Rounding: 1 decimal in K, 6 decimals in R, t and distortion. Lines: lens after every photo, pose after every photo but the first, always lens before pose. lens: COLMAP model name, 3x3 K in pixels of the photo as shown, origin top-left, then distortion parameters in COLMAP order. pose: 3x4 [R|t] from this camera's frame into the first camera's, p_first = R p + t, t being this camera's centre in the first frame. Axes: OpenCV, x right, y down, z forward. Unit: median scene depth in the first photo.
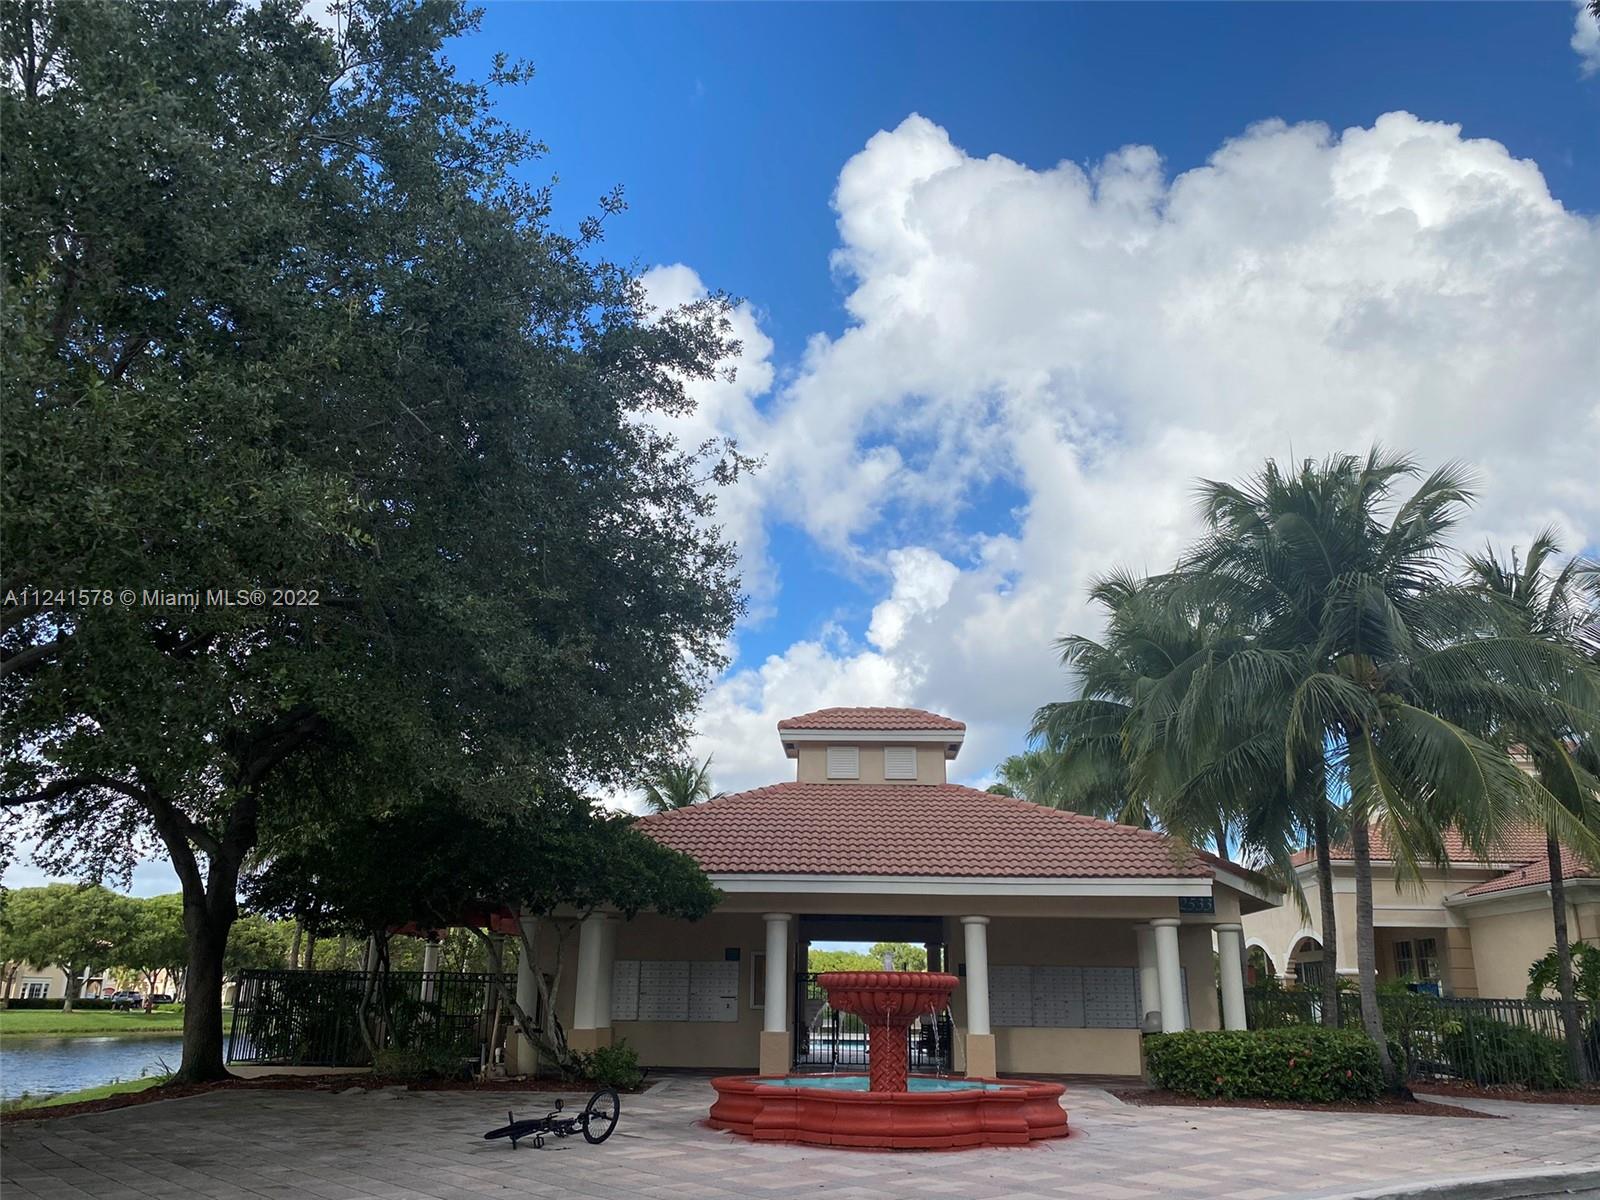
lens RADIAL K [[1211.4, 0, 801.2], [0, 1211.4, 597.3], [0, 0, 1]] dist [0.061808, -0.095449]
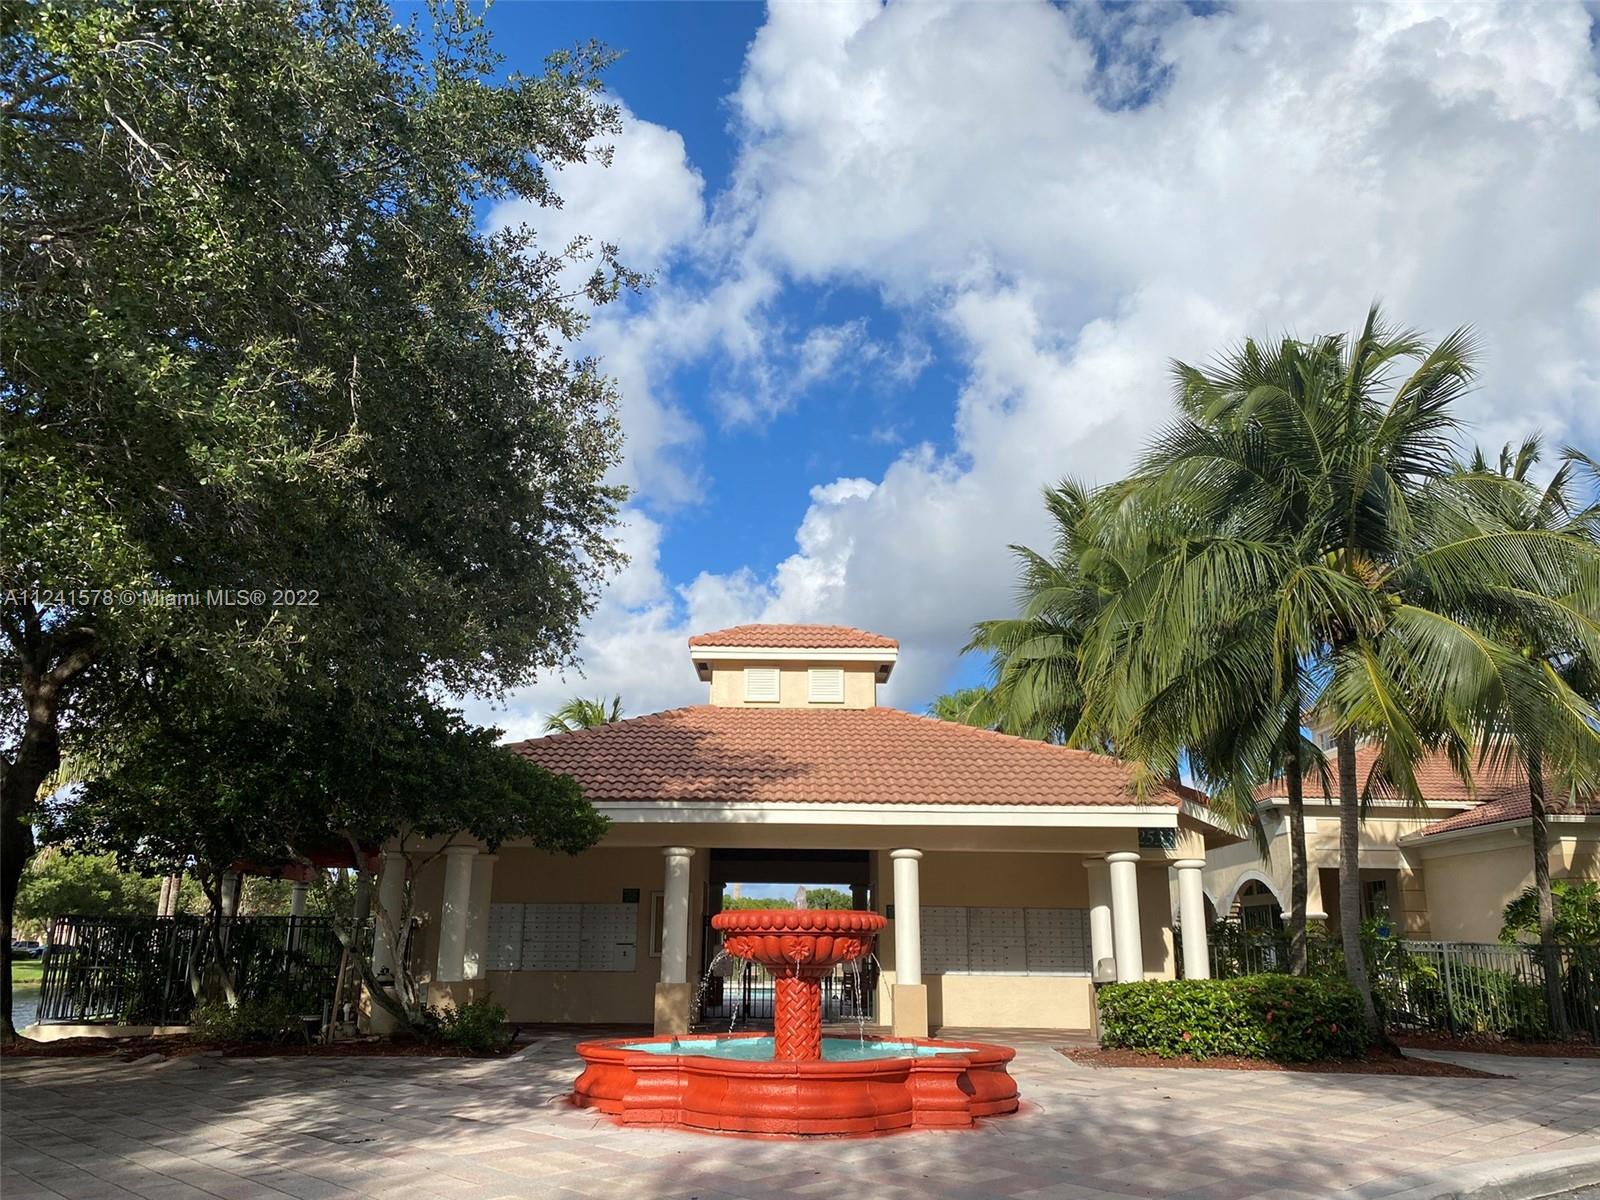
lens RADIAL K [[1206.8, 0, 798.9], [0, 1206.8, 603.2], [0, 0, 1]] dist [0.085605, -0.135509]
pose [[0.998569, 0.010471, 0.052443, 0.019338], [-0.012759, 0.998972, 0.043493, 0.049464], [-0.051933, -0.044100, 0.997676, 0.148737]]
